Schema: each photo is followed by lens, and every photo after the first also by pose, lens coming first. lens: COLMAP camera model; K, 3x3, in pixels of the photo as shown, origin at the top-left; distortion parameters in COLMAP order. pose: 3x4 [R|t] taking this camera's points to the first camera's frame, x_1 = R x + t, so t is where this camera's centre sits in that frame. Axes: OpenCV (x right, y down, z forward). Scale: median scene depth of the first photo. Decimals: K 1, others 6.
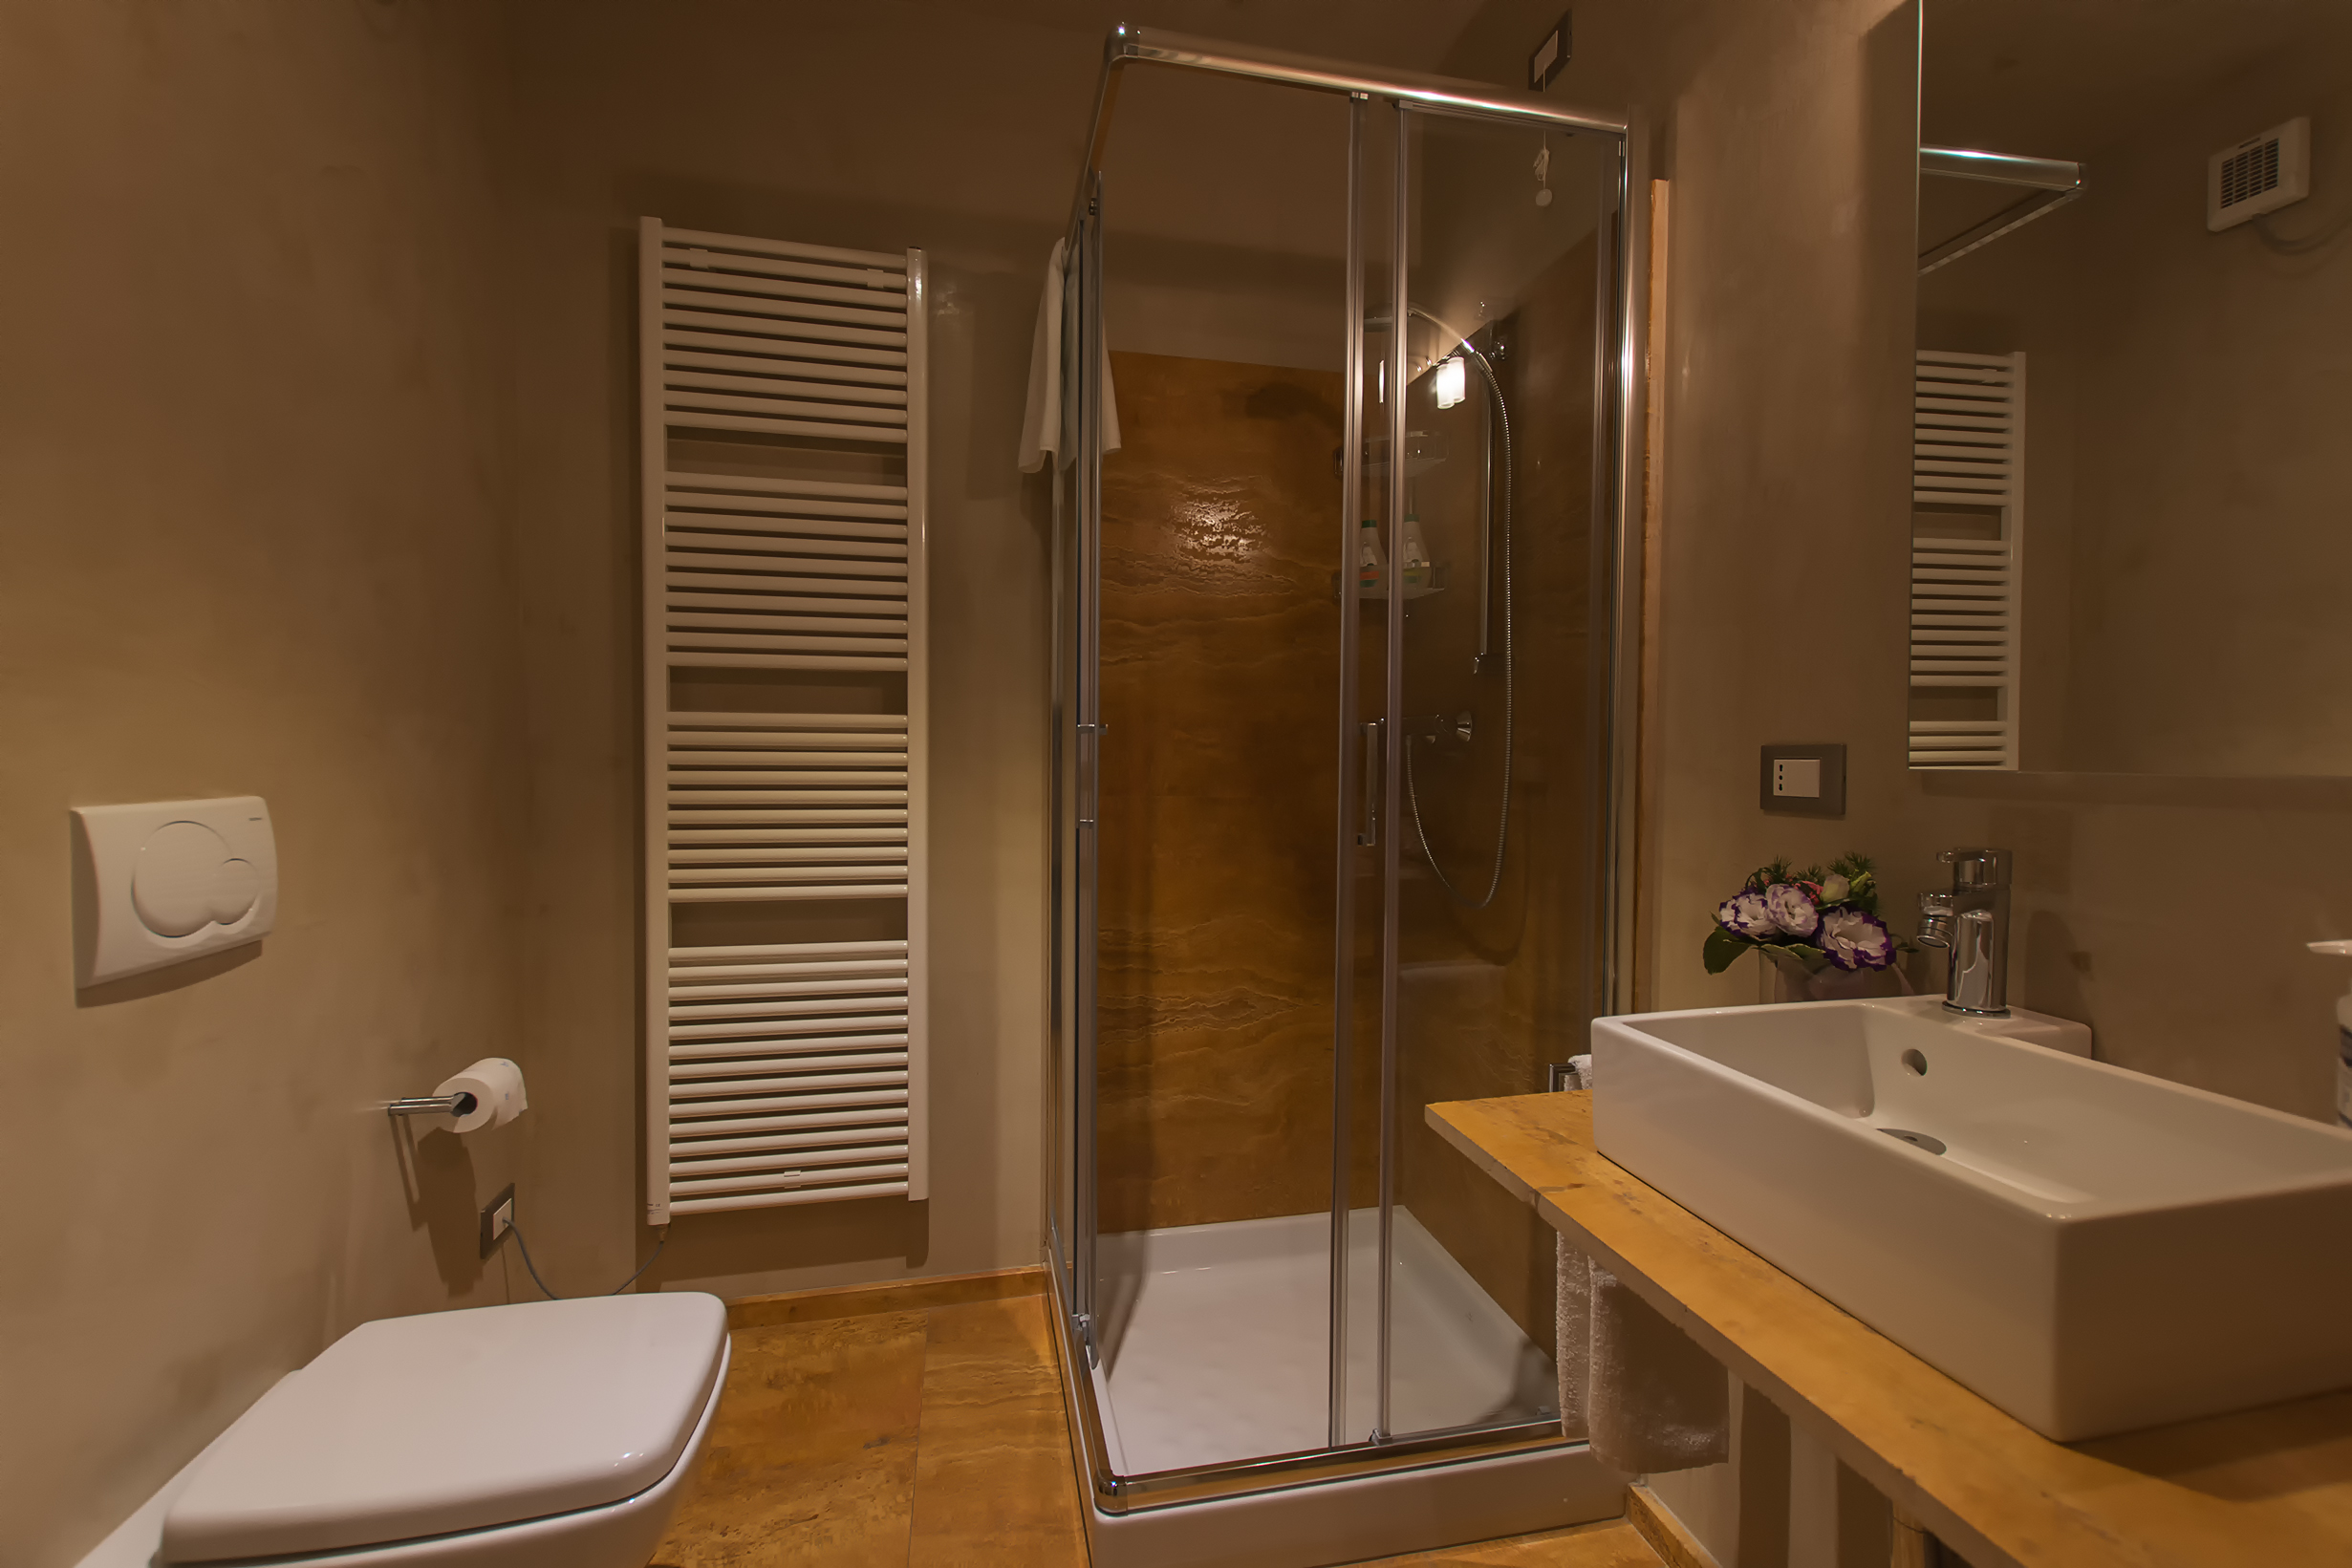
lens RADIAL K [[1019.8, 0, 1182.6], [0, 1019.8, 759.1], [0, 0, 1]] dist [0.003716, -0.000459]
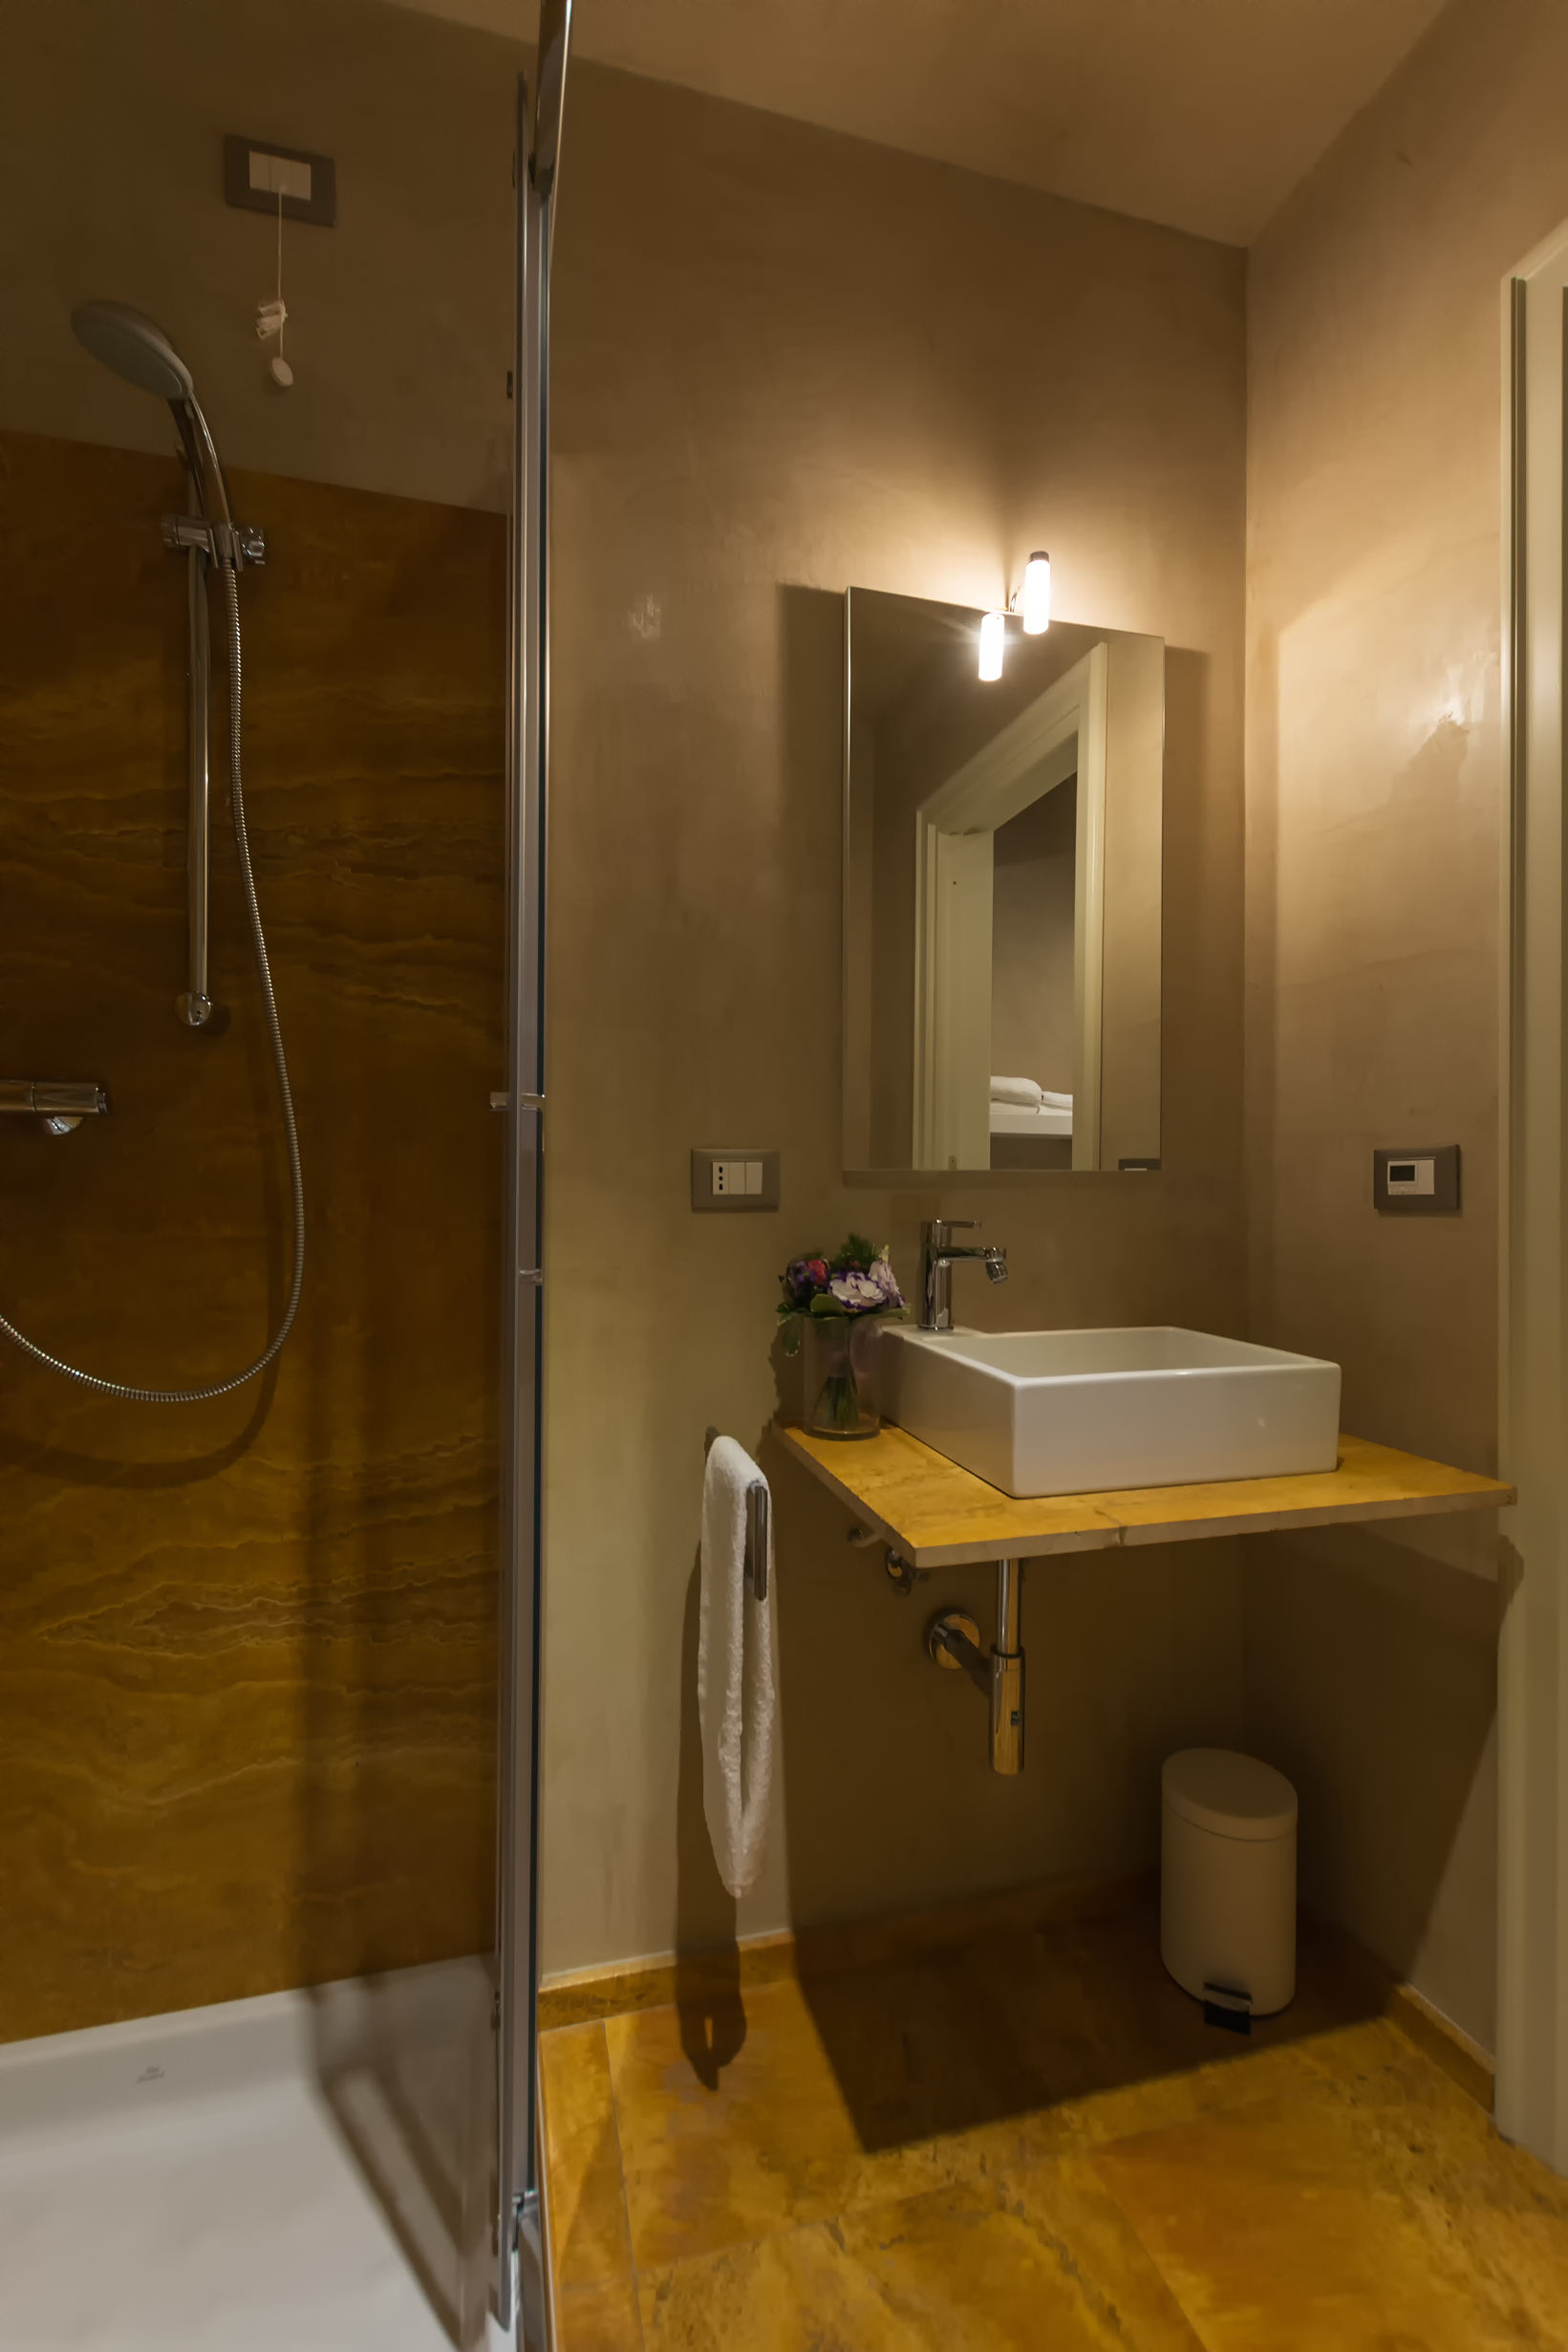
lens RADIAL K [[1019.8, 0, 784.0], [0, 1019.8, 1176.0], [0, 0, 1]] dist [0.003716, -0.000459]
pose [[-0.063924, 0.002999, 0.997950, -0.540803], [0.005915, 0.999979, -0.002626, 0.018877], [-0.997937, 0.005735, -0.063940, 1.006291]]
